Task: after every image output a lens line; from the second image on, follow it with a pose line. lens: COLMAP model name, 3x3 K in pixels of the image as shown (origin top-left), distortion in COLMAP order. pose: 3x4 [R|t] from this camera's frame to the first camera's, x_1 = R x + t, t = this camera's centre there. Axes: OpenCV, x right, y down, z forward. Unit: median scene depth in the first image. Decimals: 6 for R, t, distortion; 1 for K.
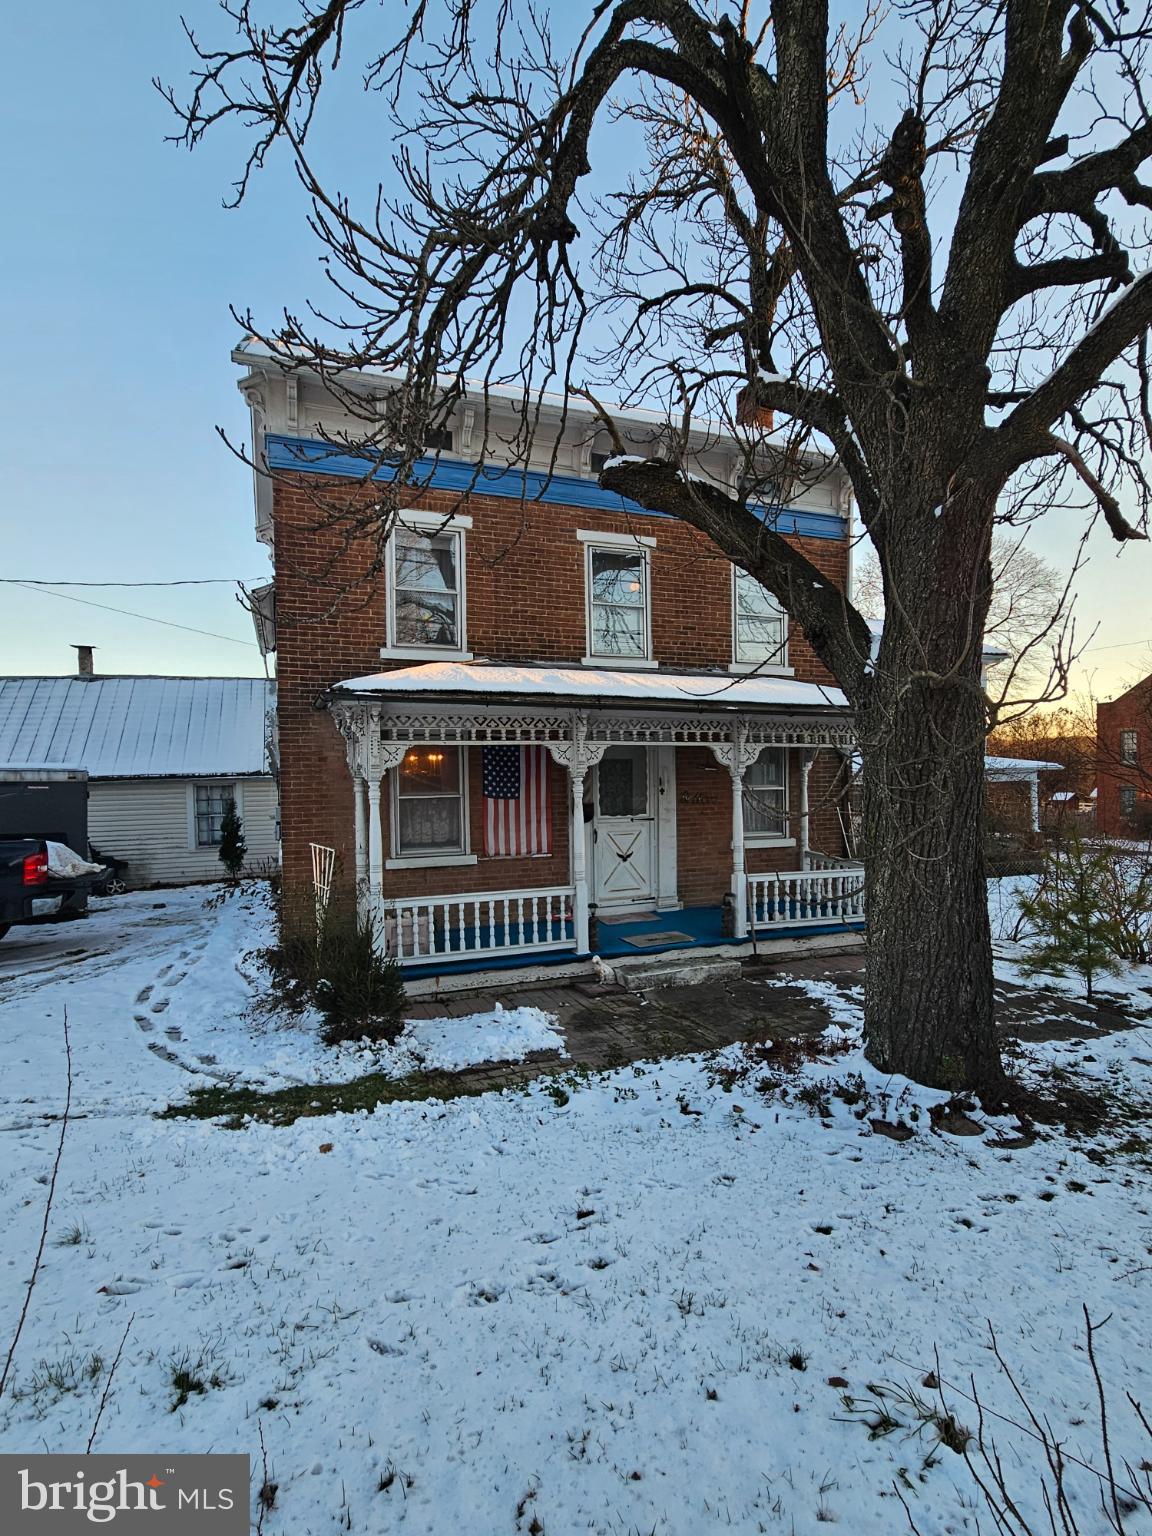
lens RADIAL K [[623.7, 0, 554.5], [0, 623.7, 786.6], [0, 0, 1]] dist [-0.002245, -0.000142]
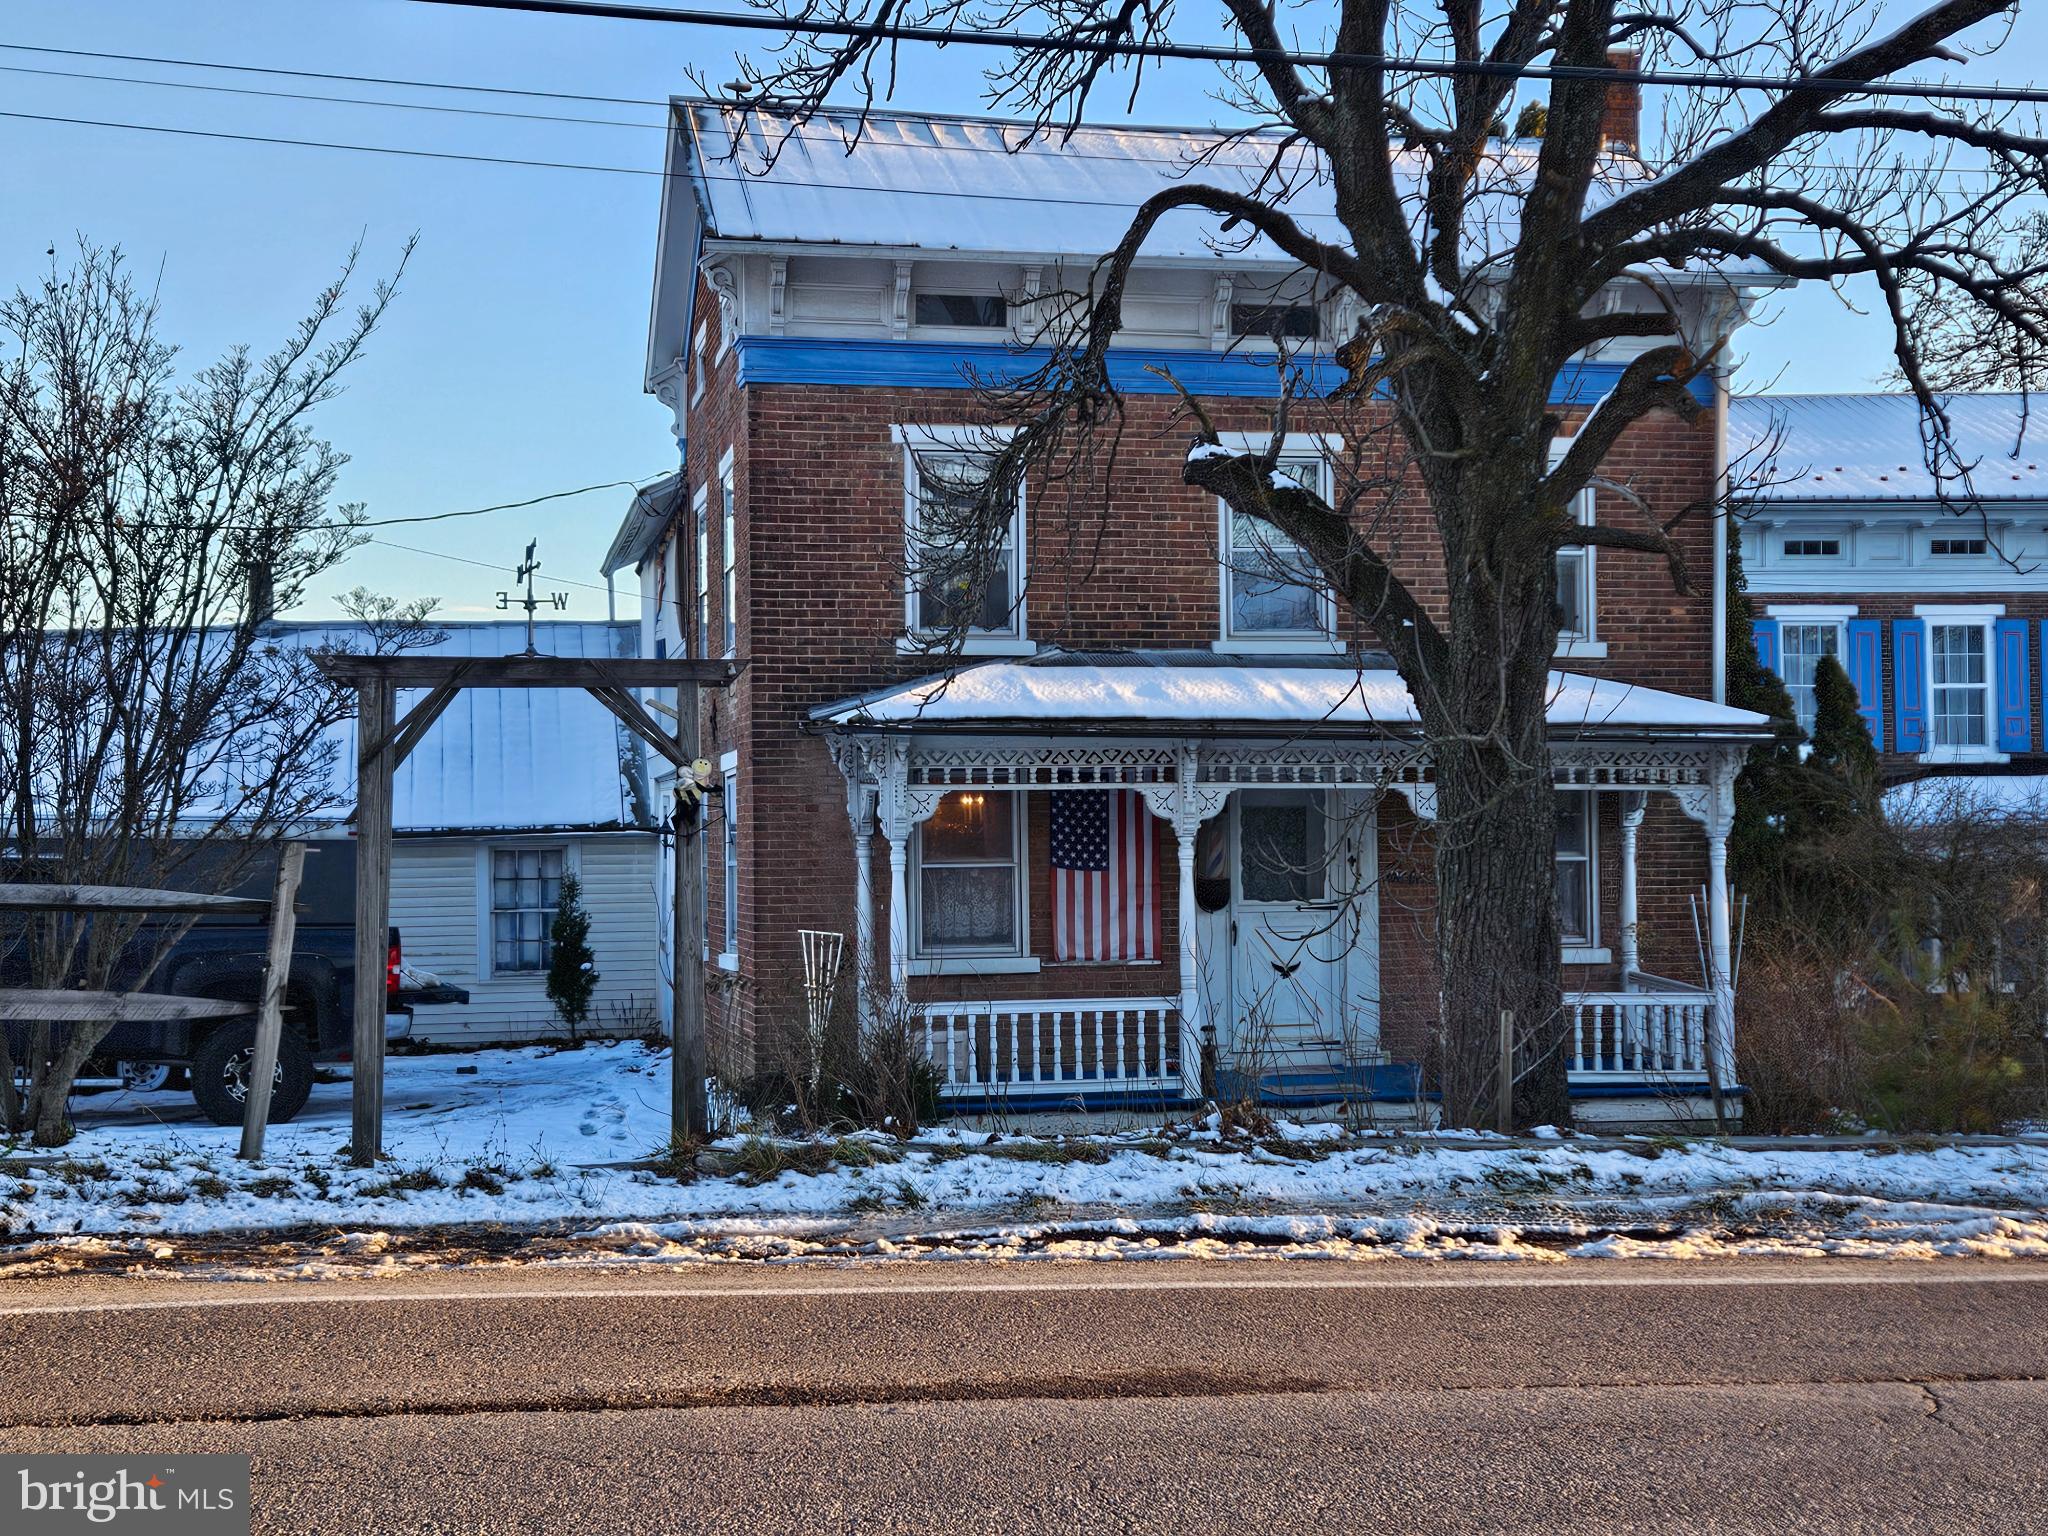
lens RADIAL K [[1368.1, 0, 1022.5], [0, 1368.1, 774.0], [0, 0, 1]] dist [-0.004772, -0.000148]
pose [[0.989340, -0.001441, -0.145617, 0.066945], [-0.007395, 0.998164, -0.060120, 0.007056], [0.145436, 0.060556, 0.987513, -0.425846]]
